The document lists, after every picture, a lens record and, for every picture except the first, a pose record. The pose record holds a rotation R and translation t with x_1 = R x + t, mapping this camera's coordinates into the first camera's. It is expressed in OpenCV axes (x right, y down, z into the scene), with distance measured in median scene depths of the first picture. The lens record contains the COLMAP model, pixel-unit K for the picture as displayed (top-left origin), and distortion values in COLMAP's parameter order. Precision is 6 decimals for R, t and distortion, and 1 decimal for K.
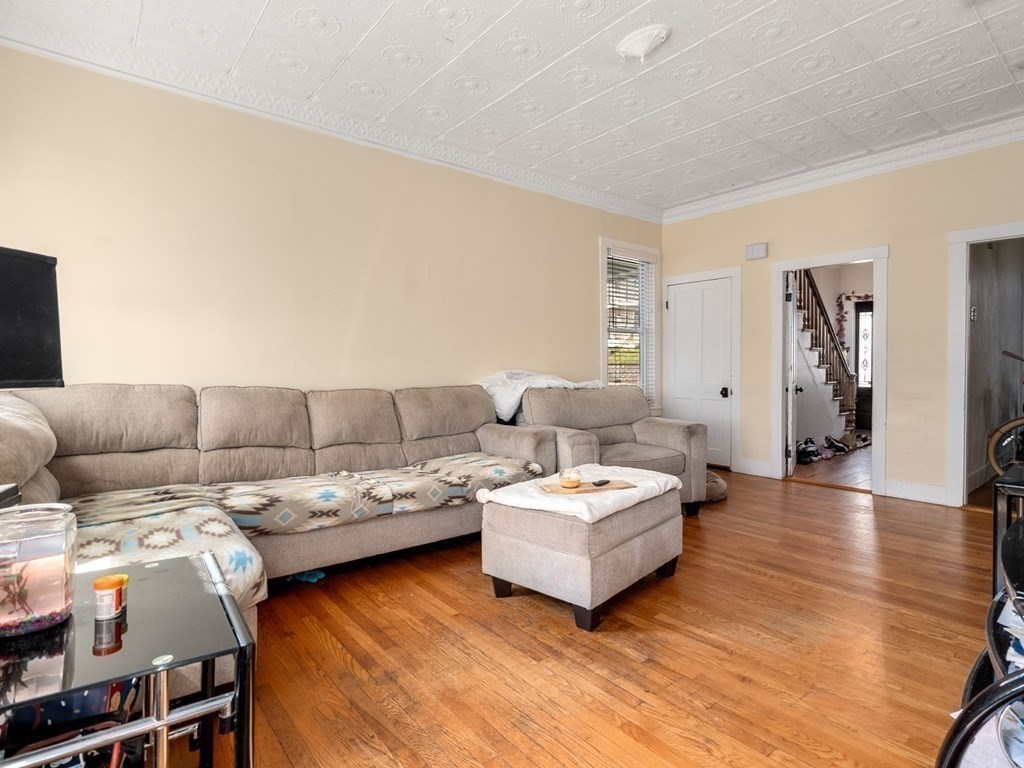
lens RADIAL K [[521.7, 0, 513.7], [0, 521.7, 379.6], [0, 0, 1]] dist [-0.006377, 0.002676]
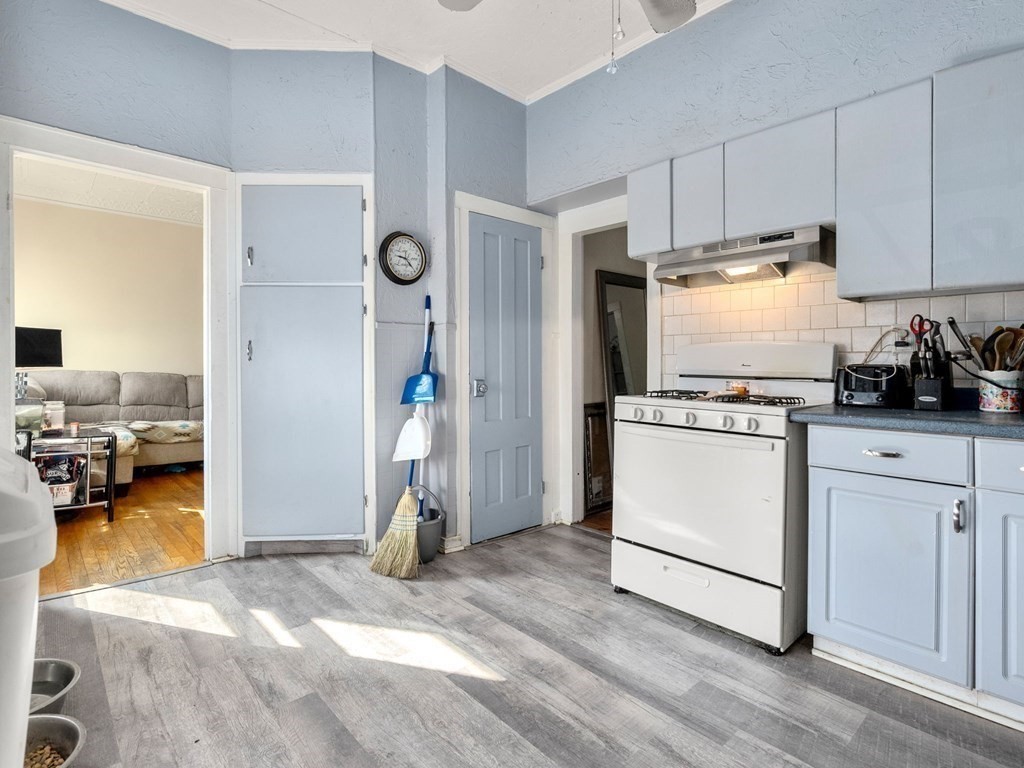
lens RADIAL K [[521.7, 0, 512.0], [0, 521.7, 366.0], [0, 0, 1]] dist [-0.006377, 0.002676]
pose [[0.998626, 0.001775, 0.052370, 0.770682], [-0.000641, 0.999765, -0.021663, 0.033874], [-0.052396, 0.021600, 0.998393, -1.035602]]
